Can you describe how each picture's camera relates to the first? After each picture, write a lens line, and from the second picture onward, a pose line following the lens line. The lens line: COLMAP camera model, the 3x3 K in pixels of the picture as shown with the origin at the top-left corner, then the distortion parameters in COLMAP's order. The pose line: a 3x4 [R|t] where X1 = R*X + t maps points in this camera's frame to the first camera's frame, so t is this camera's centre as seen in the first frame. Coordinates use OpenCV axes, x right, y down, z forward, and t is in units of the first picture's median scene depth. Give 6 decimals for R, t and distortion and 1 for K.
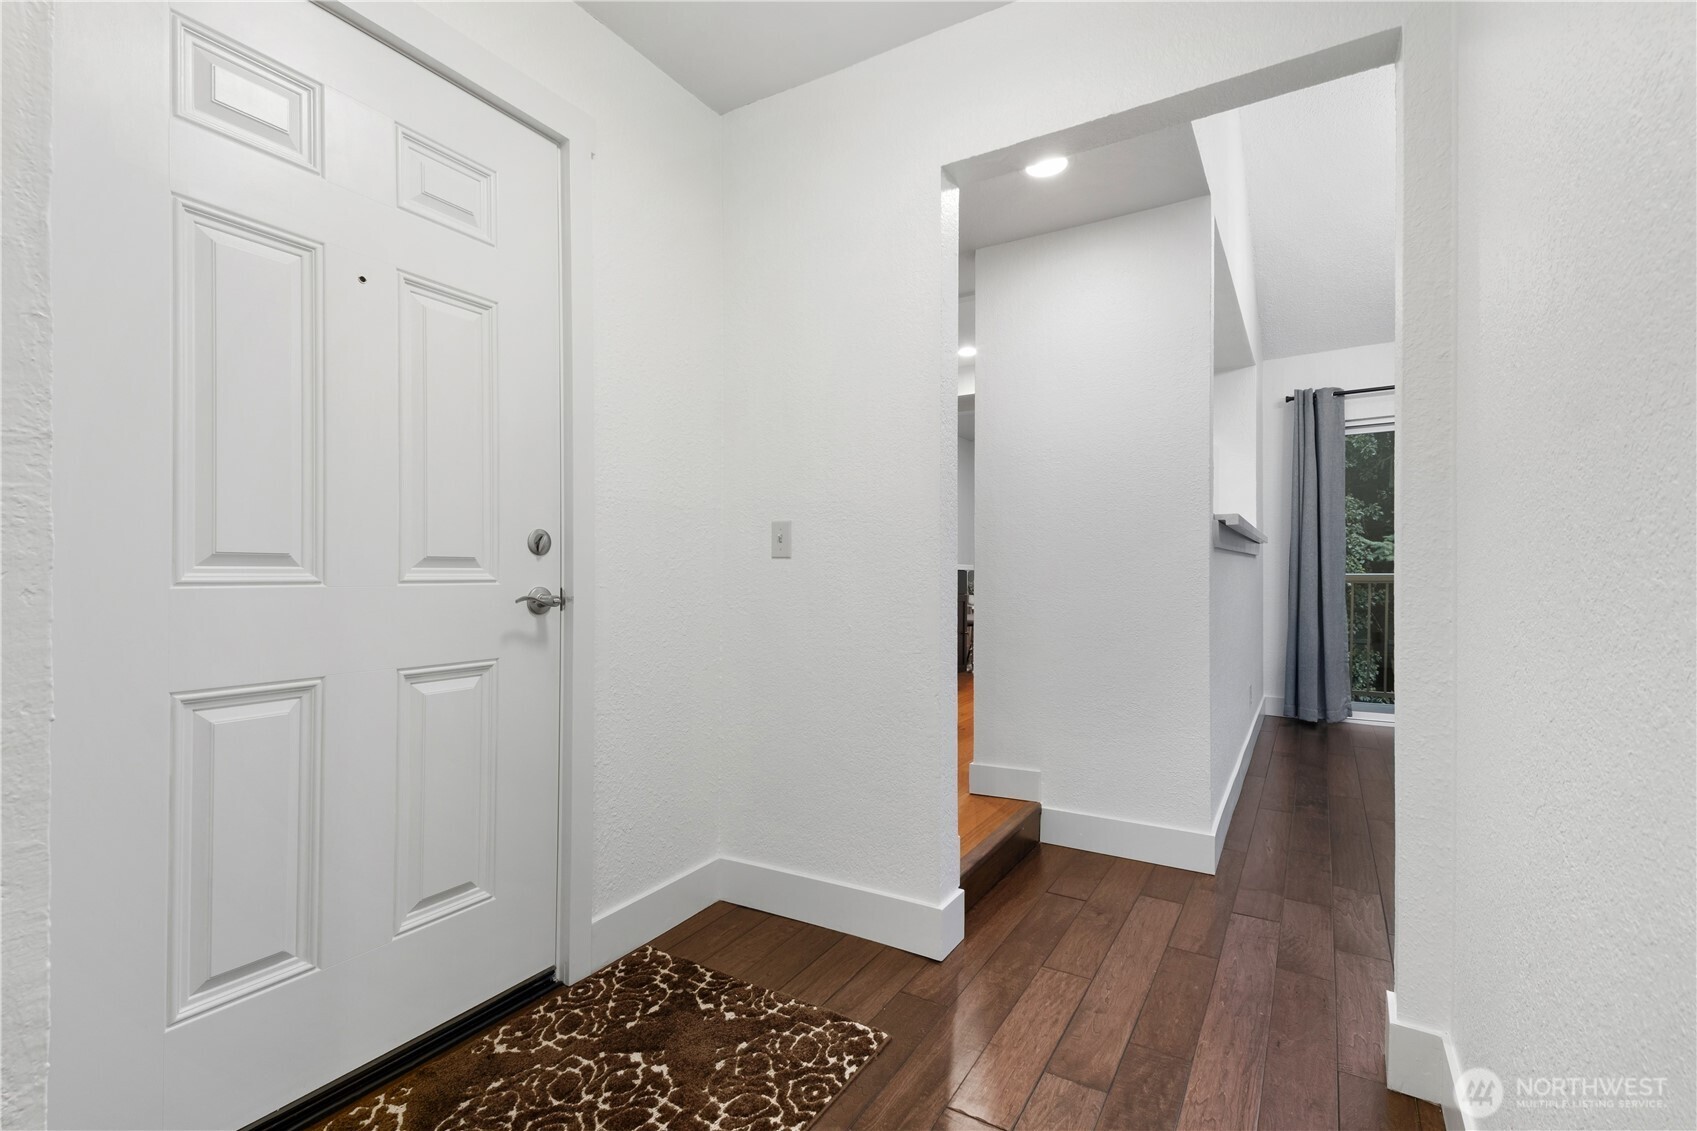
lens RADIAL K [[812.6, 0, 828.8], [0, 812.6, 561.3], [0, 0, 1]] dist [0.064845, -0.041651]
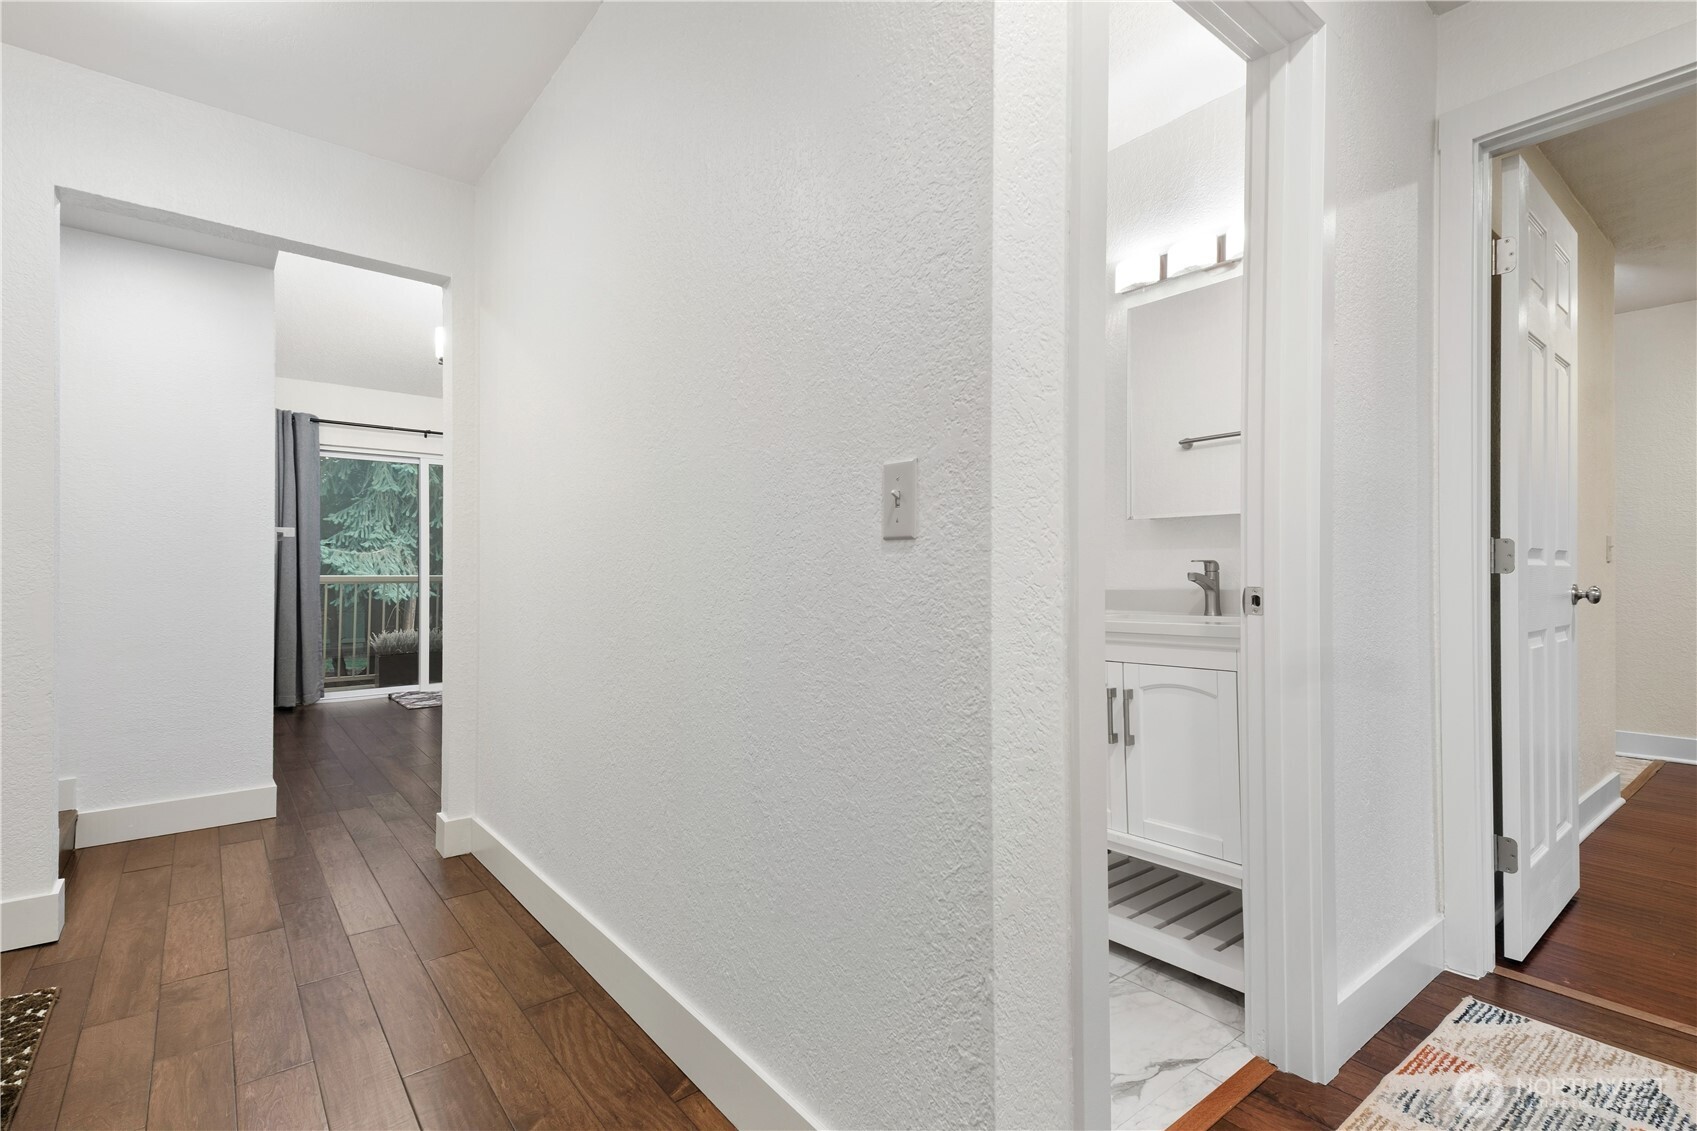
lens RADIAL K [[812.6, 0, 828.8], [0, 812.6, 561.3], [0, 0, 1]] dist [0.064845, -0.041651]
pose [[0.394726, 0.014759, 0.918680, -0.349927], [-0.012209, 0.999867, -0.010818, -0.004001], [-0.918718, -0.006946, 0.394854, -0.253241]]
